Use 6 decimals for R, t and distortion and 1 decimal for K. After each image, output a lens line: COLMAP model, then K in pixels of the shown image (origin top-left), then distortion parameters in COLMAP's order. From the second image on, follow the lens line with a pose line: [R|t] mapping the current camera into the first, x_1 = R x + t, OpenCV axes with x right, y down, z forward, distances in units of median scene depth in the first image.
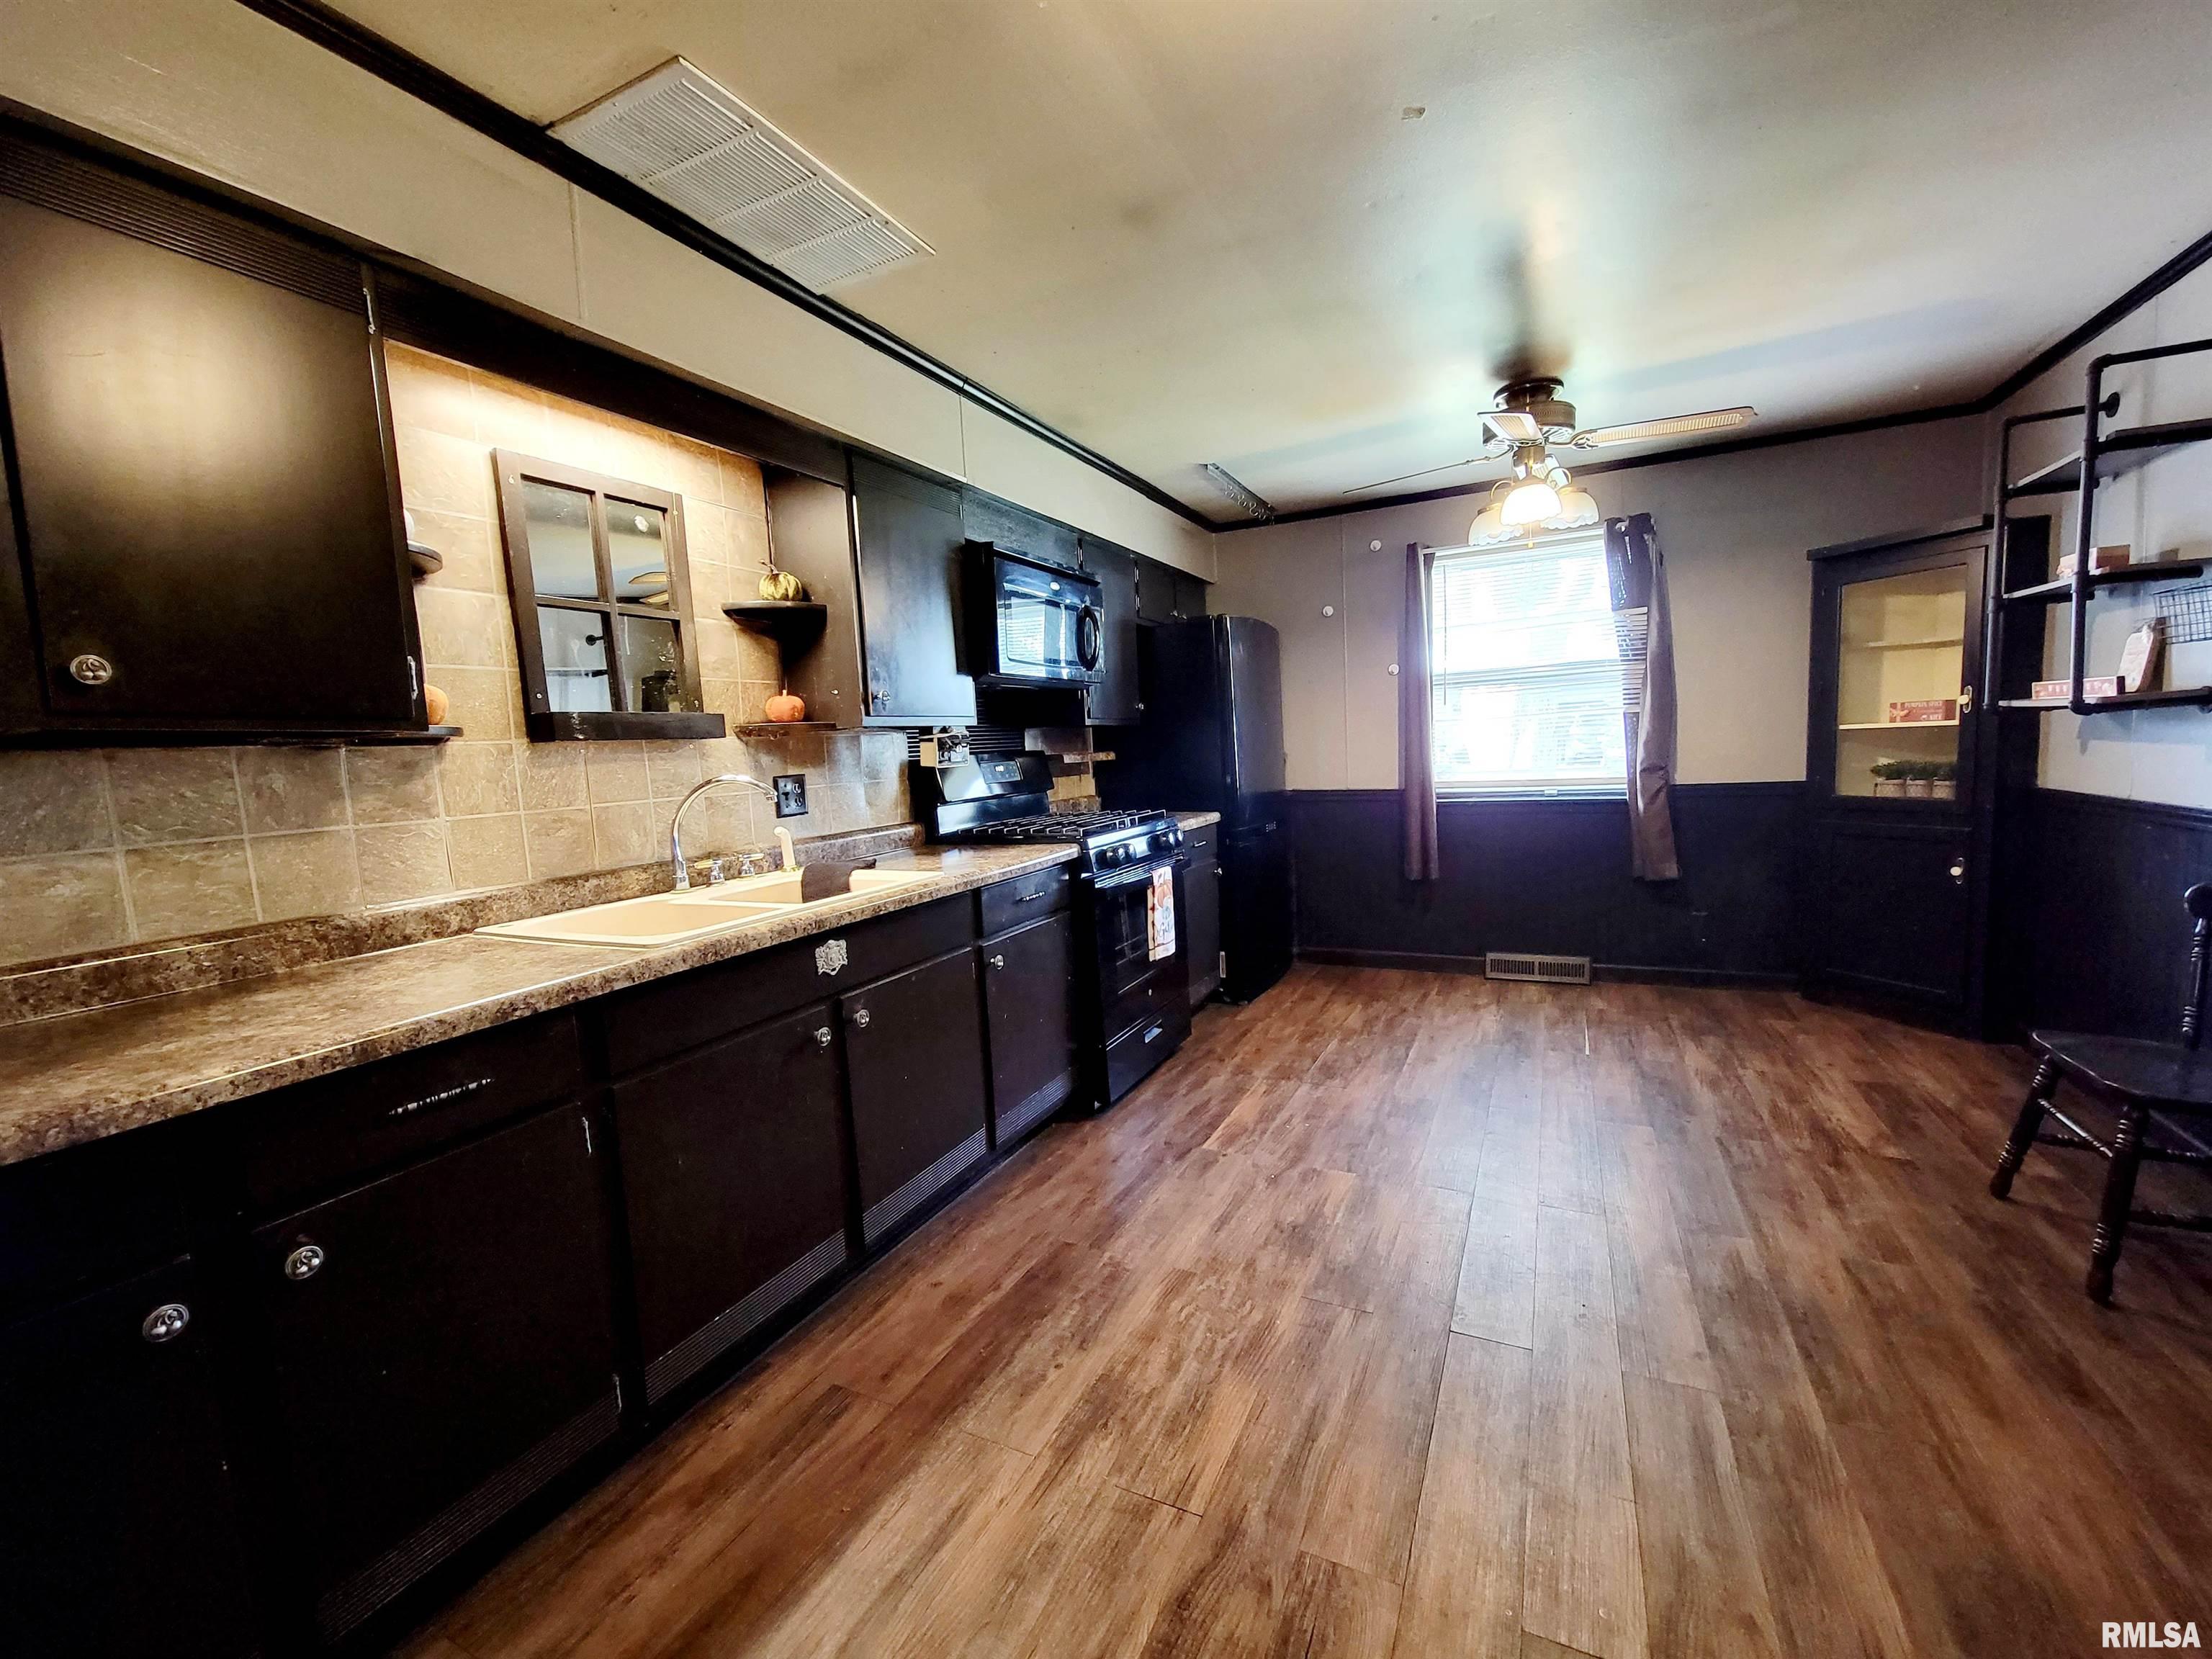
lens RADIAL K [[901.6, 0, 1114.6], [0, 901.6, 842.0], [0, 0, 1]] dist [-0.001789, 0.000217]
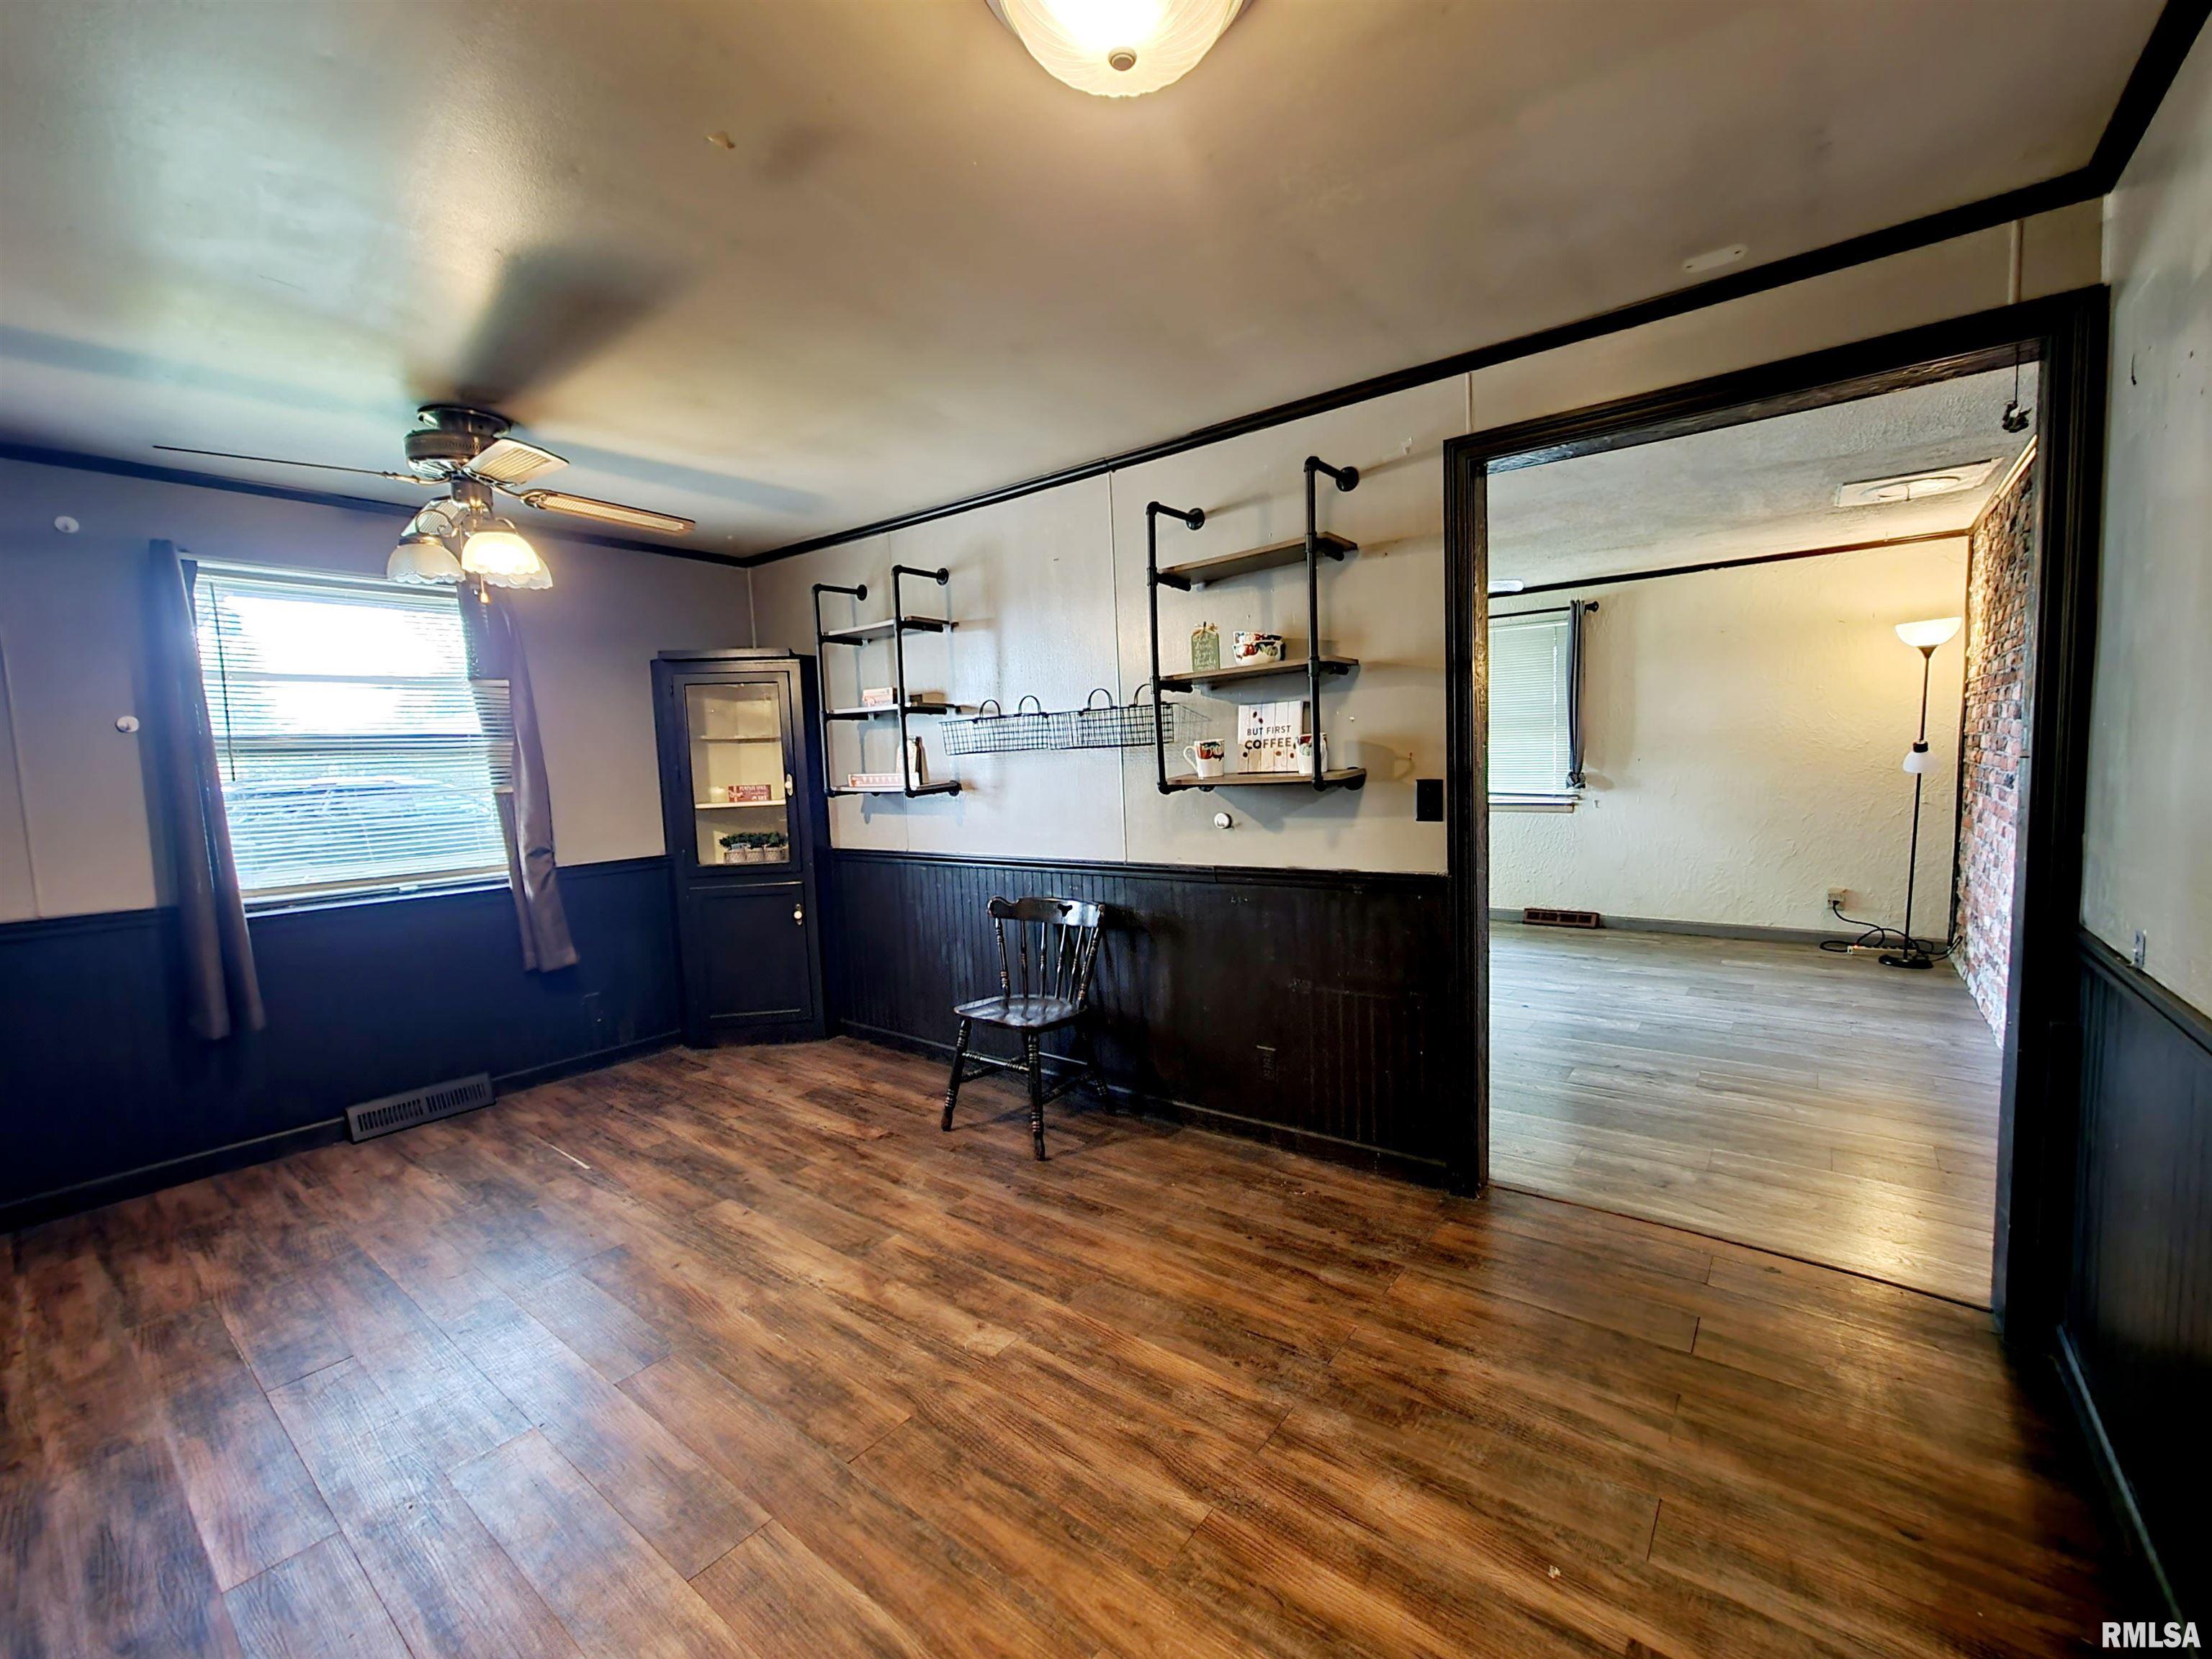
lens RADIAL K [[919.6, 0, 1114.7], [0, 919.6, 842.8], [0, 0, 1]] dist [-0.002296, 0.000989]
pose [[0.205885, -0.049677, 0.977314, -0.342205], [0.131387, 0.991071, 0.022698, -0.054148], [-0.969716, 0.123734, 0.210574, 0.341053]]
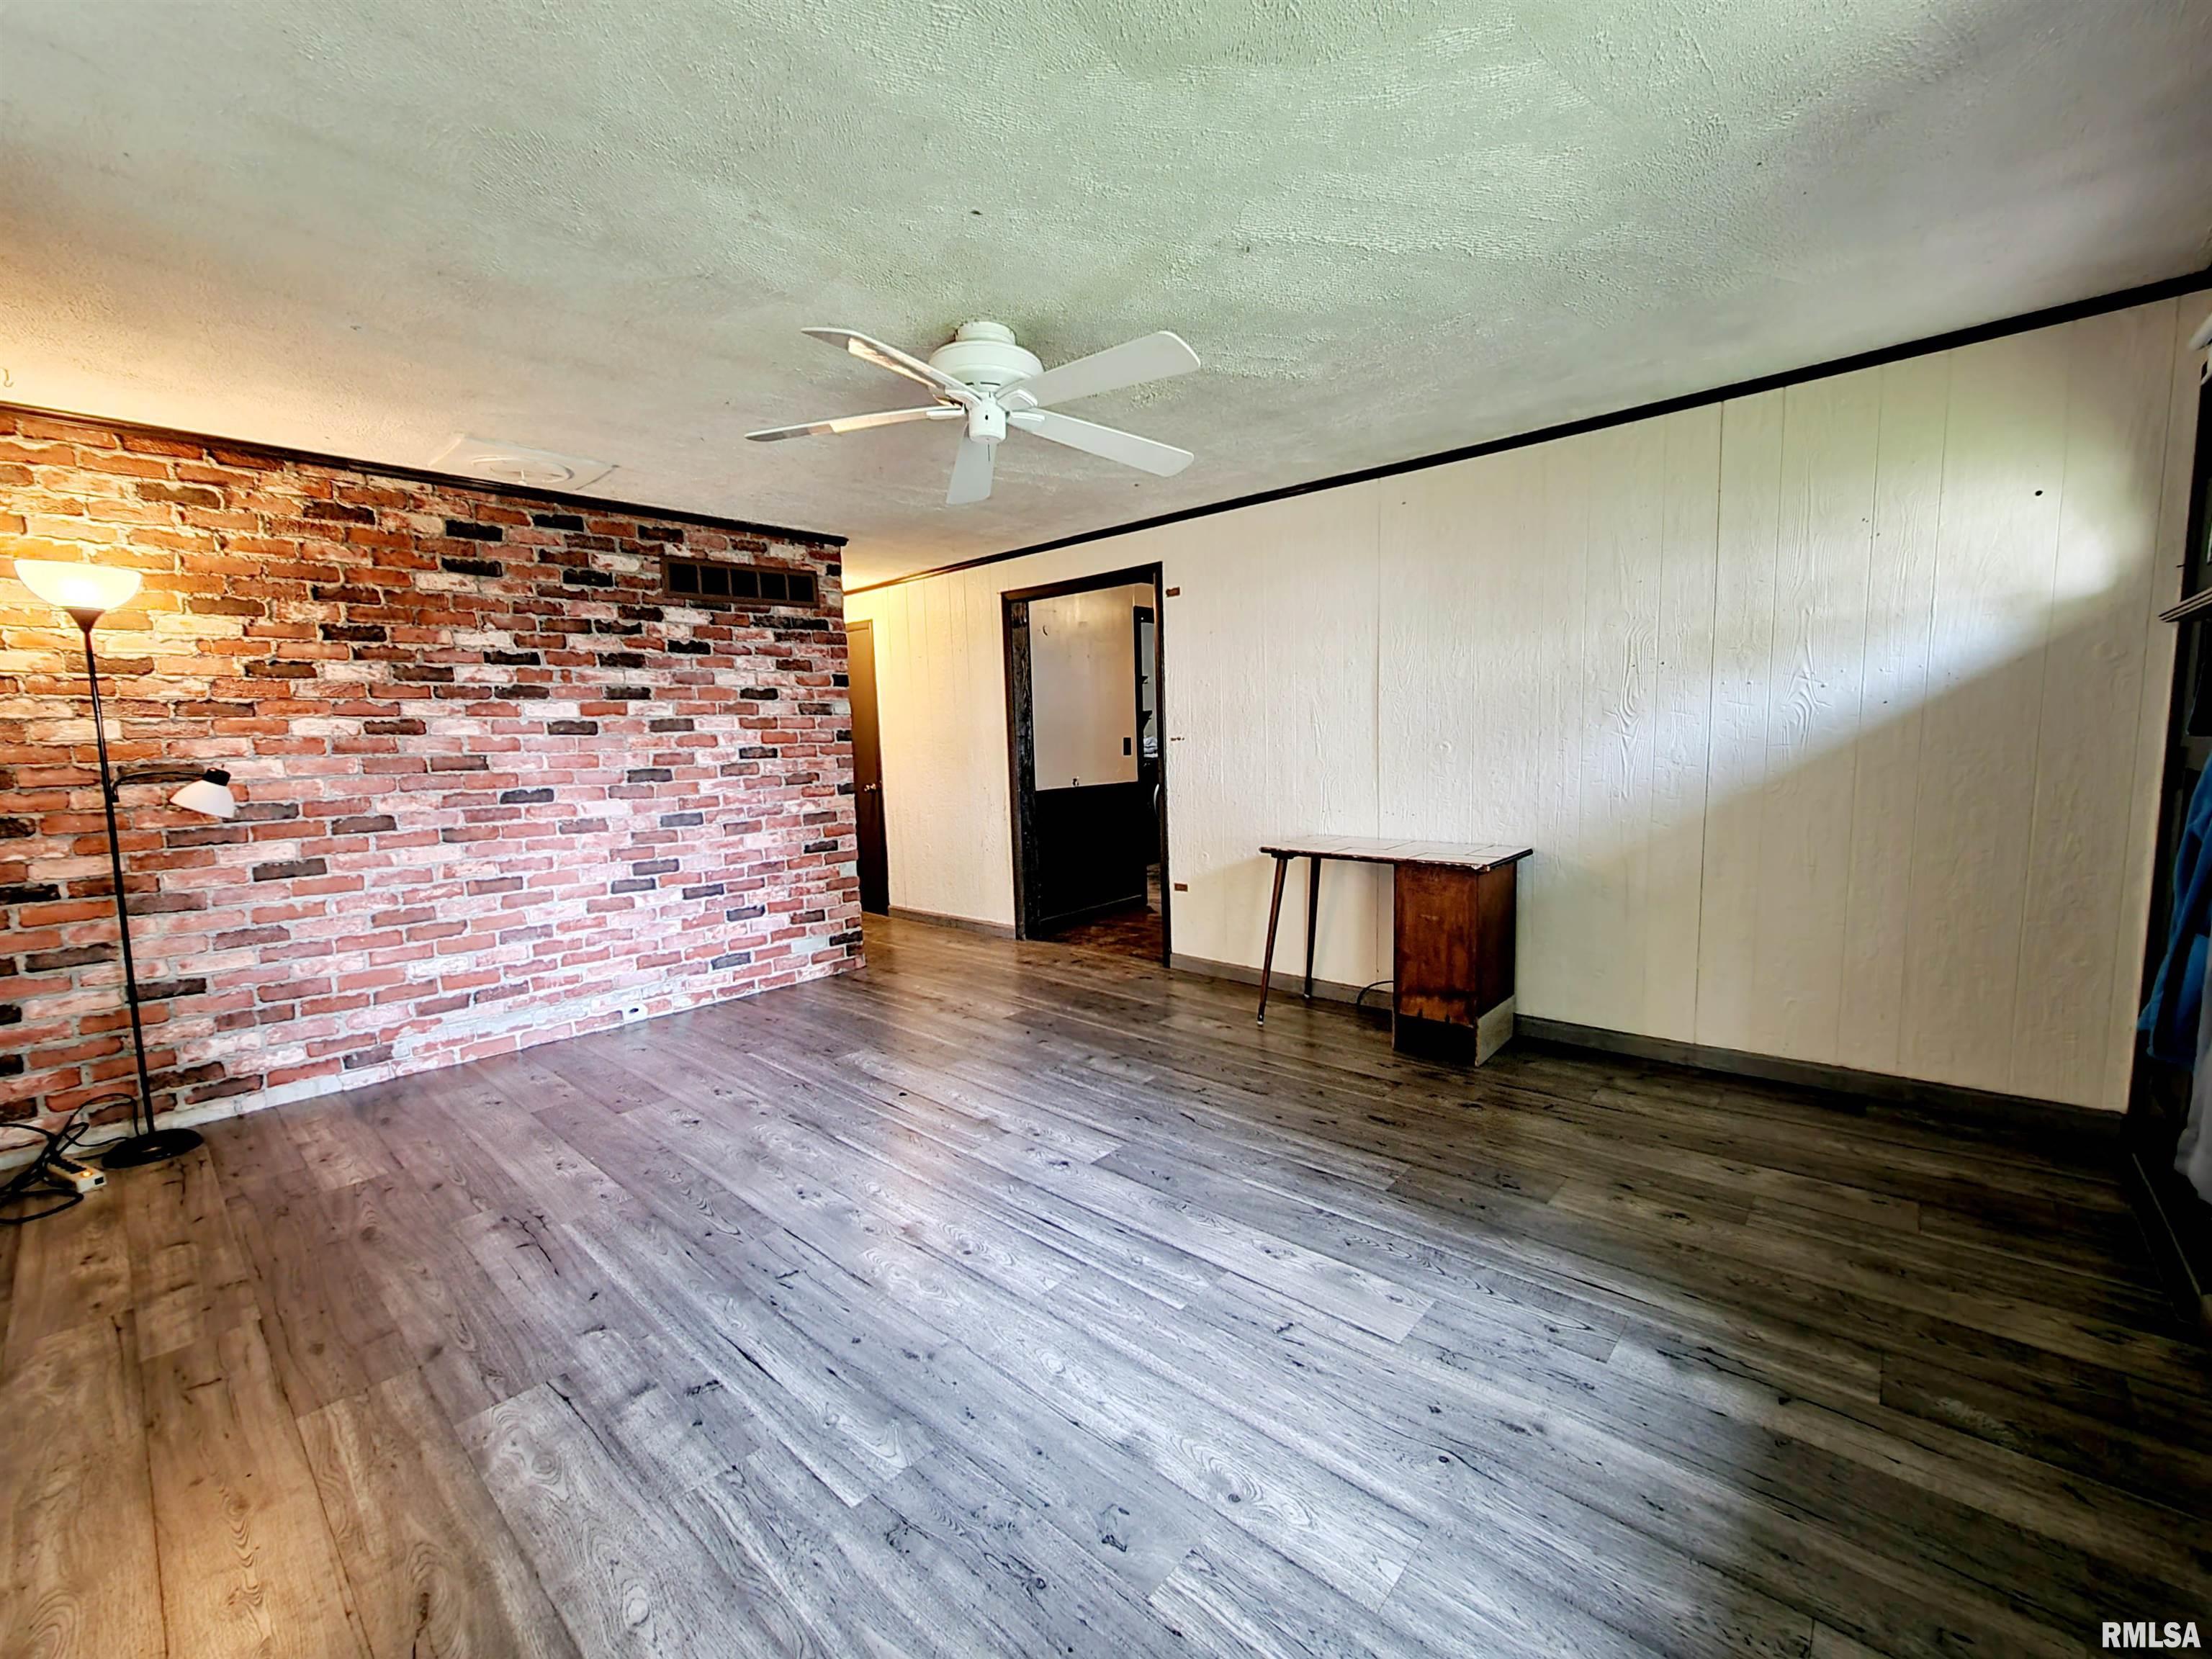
lens RADIAL K [[901.6, 0, 1114.6], [0, 901.6, 842.0], [0, 0, 1]] dist [-0.001789, 0.000217]
pose [[-0.266571, 0.173386, -0.948091, 2.667099], [-0.058952, 0.978911, 0.195598, -0.205499], [0.962011, 0.108033, -0.250728, 0.547061]]
